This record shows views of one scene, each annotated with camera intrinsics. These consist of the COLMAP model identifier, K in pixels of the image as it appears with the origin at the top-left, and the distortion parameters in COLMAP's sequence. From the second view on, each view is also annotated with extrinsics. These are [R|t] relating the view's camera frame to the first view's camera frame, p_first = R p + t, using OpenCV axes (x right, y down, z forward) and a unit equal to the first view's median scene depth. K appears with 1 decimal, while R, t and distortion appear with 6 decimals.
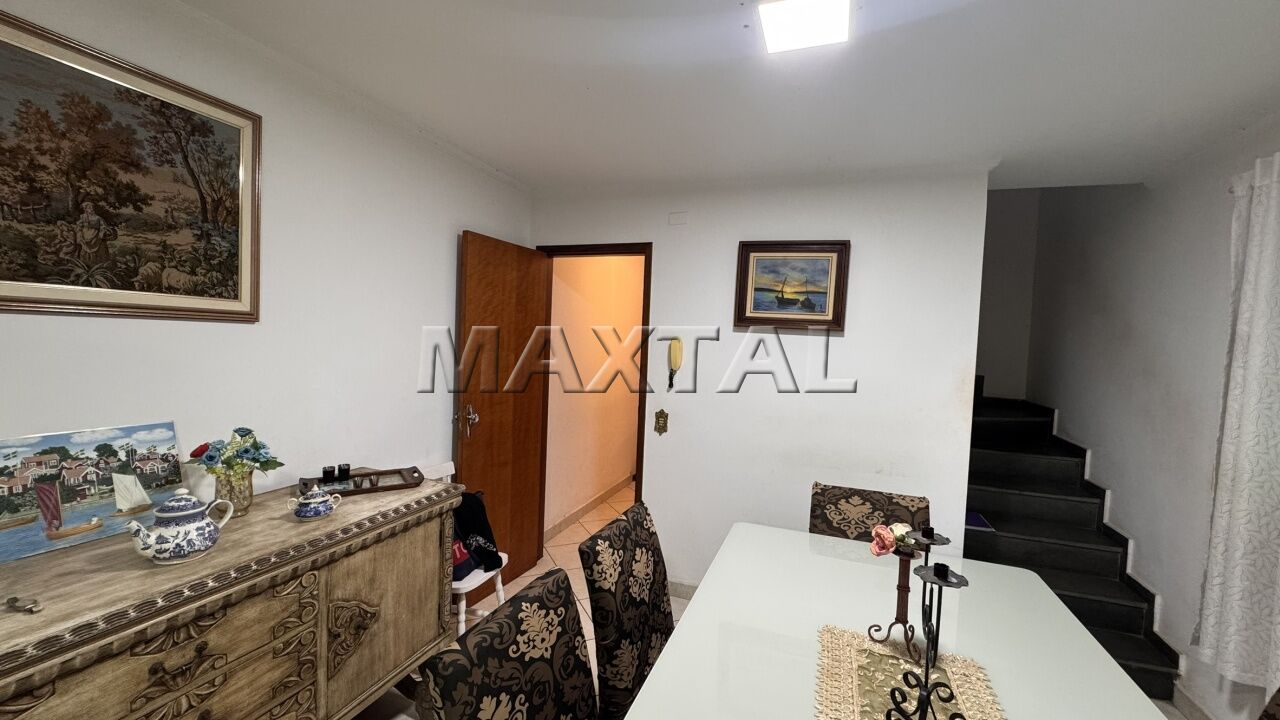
lens RADIAL K [[507.8, 0, 644.4], [0, 507.8, 356.9], [0, 0, 1]] dist [-0.000924, -0.000030]
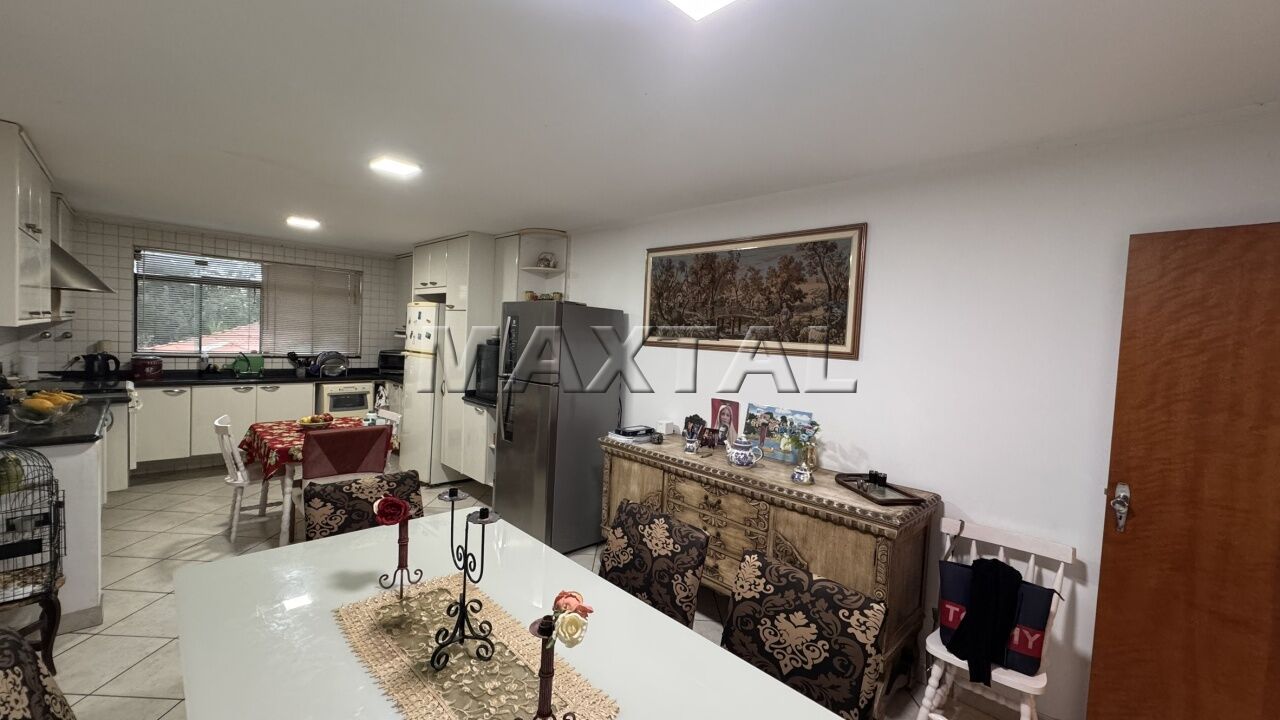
lens RADIAL K [[507.8, 0, 638.9], [0, 507.8, 358.9], [0, 0, 1]] dist [-0.000924, -0.000030]
pose [[-0.425945, -0.022342, -0.904473, 1.035225], [-0.097797, 0.994975, 0.021479, -0.046333], [0.899448, 0.097604, -0.425990, 1.260504]]
